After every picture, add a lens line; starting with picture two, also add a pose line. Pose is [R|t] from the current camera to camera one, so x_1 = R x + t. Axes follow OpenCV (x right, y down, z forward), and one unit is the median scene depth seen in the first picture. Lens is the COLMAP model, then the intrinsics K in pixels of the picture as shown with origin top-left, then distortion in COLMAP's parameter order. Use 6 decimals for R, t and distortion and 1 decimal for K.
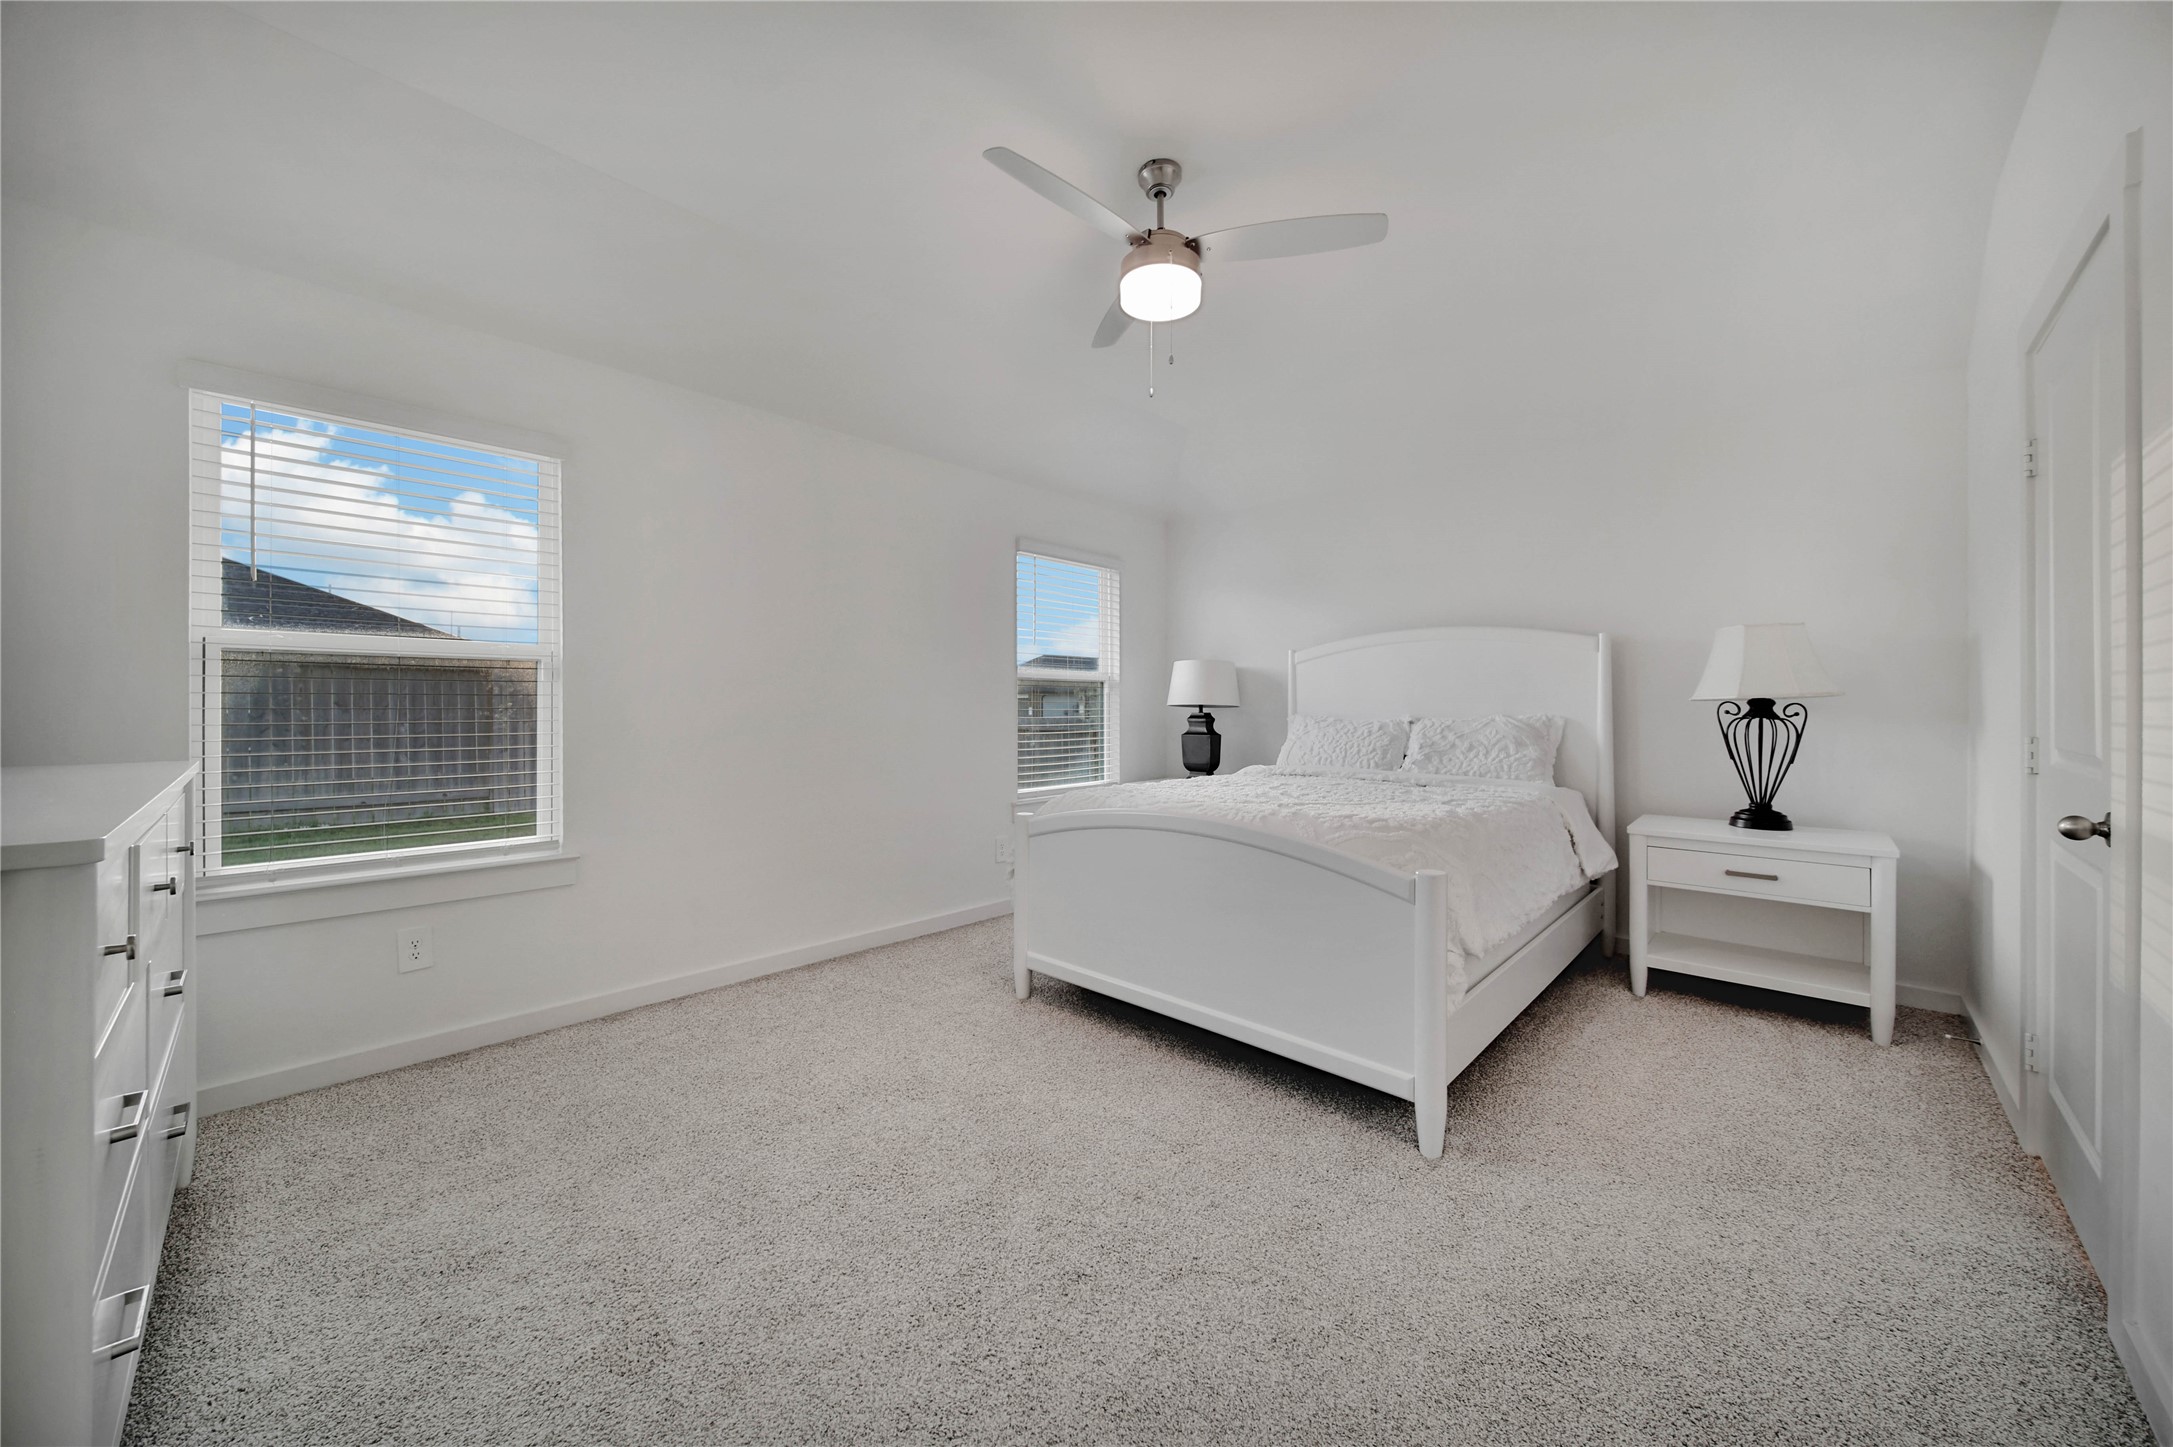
lens RADIAL K [[774.5, 0, 1089.1], [0, 774.5, 712.5], [0, 0, 1]] dist [-0.001240, -0.000839]
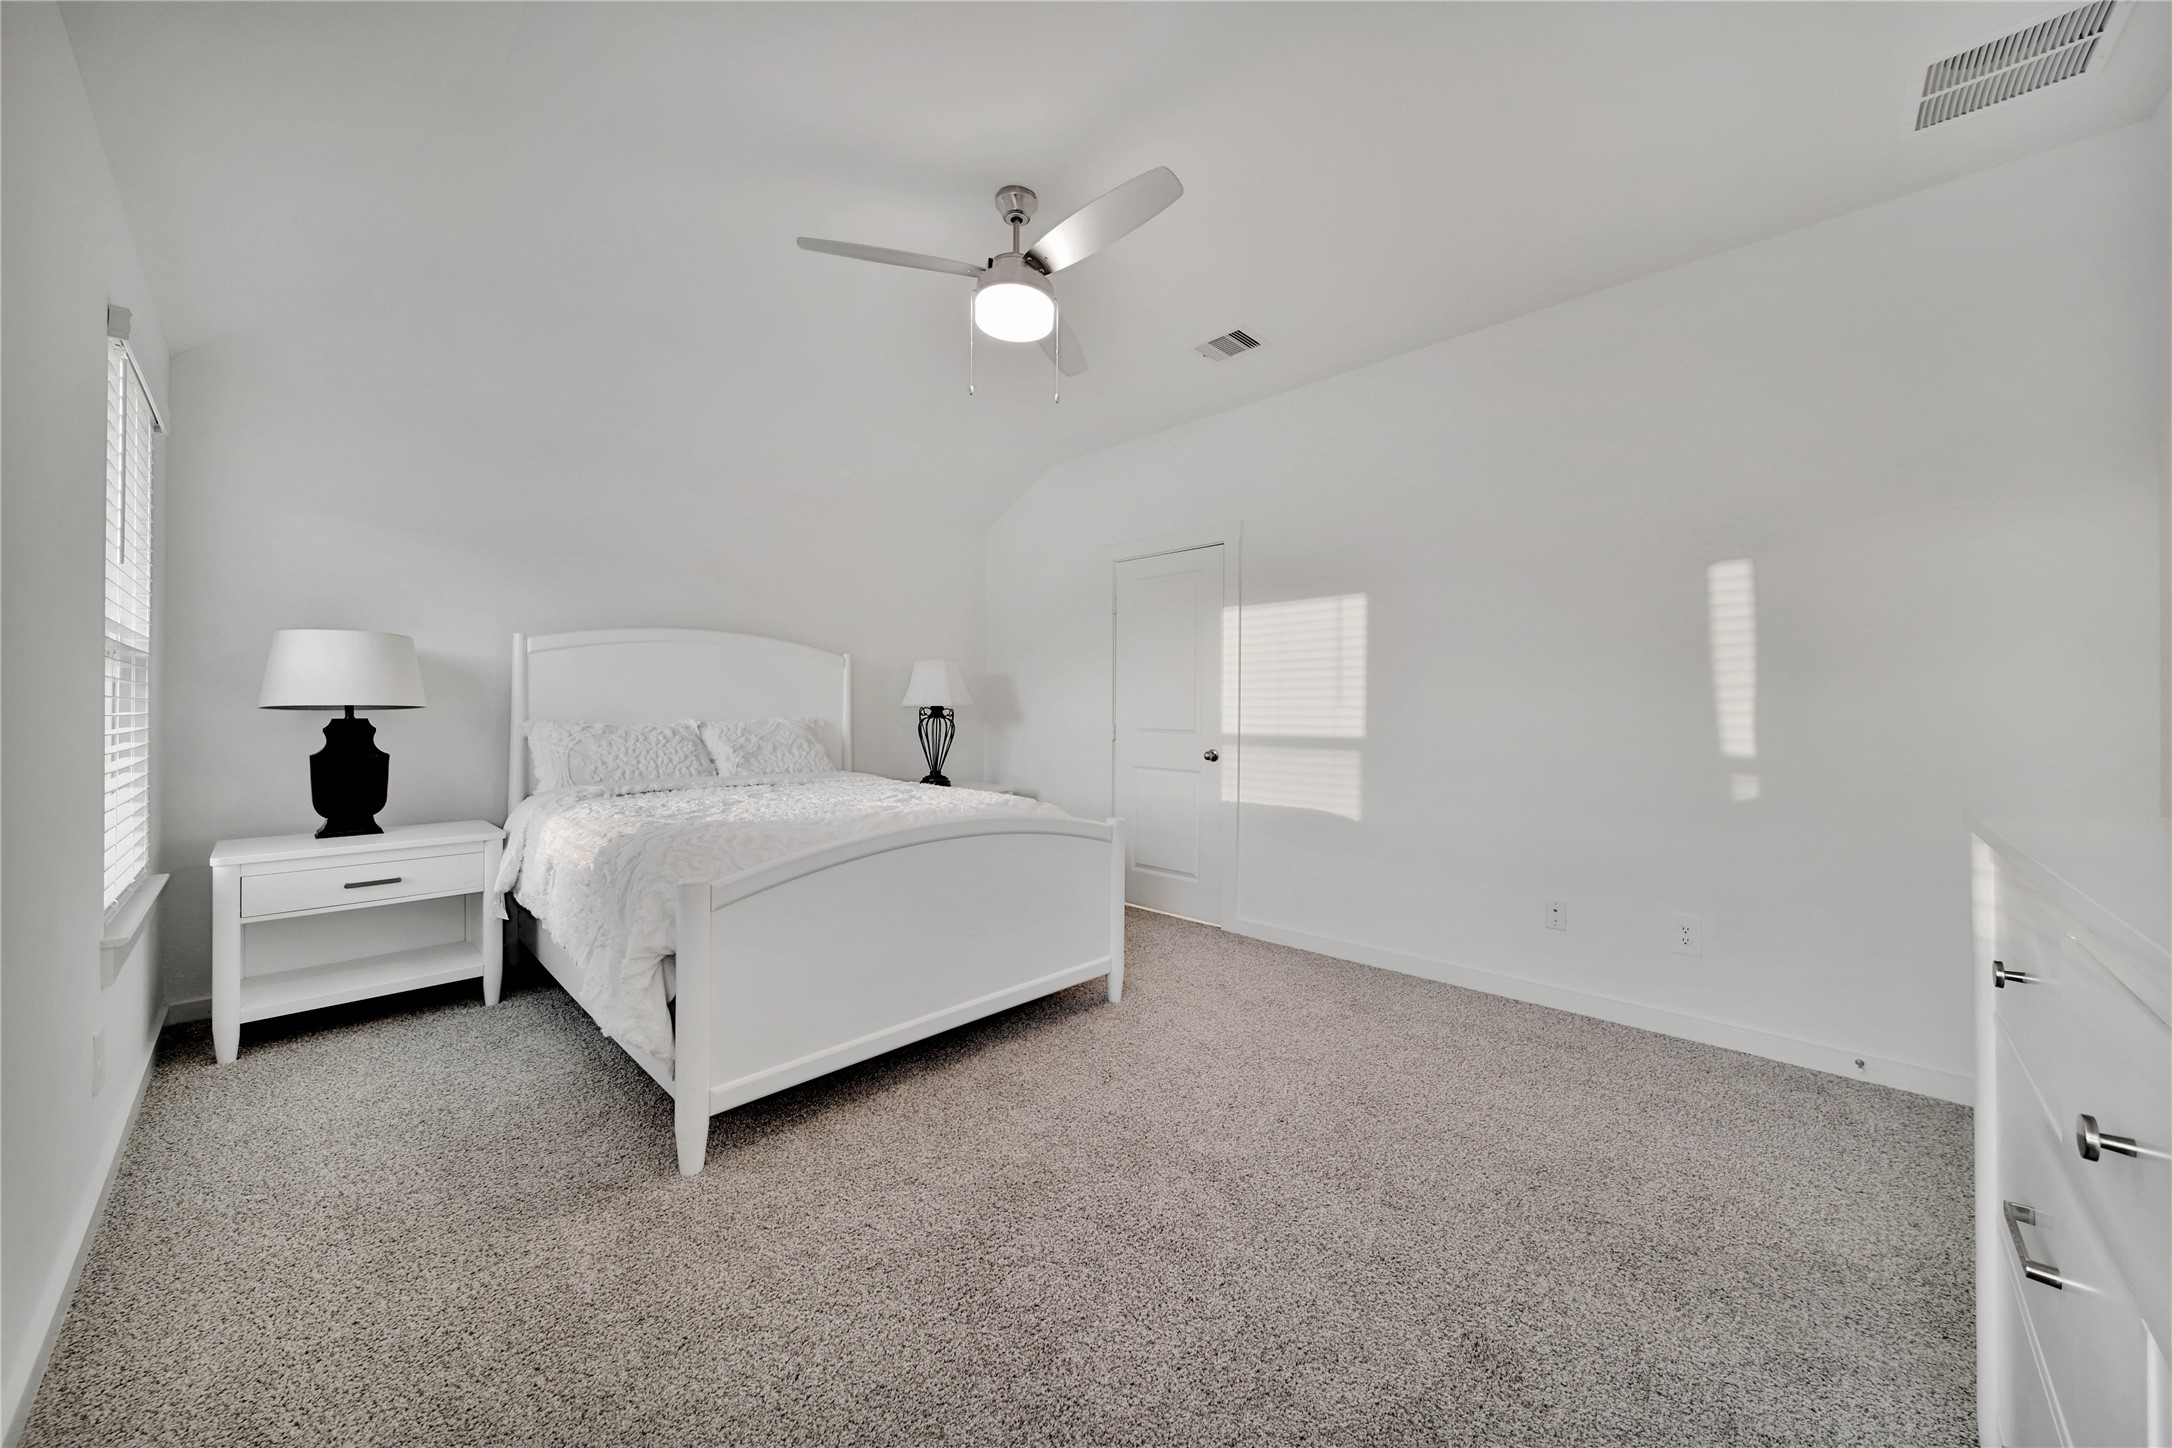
lens RADIAL K [[774.2, 0, 1087.0], [0, 774.2, 705.8], [0, 0, 1]] dist [-0.001240, -0.000839]
pose [[0.019649, 0.006719, 0.999784, -0.453873], [0.004622, 0.999966, -0.006811, -0.003261], [-0.999796, 0.004754, 0.019618, 0.421426]]
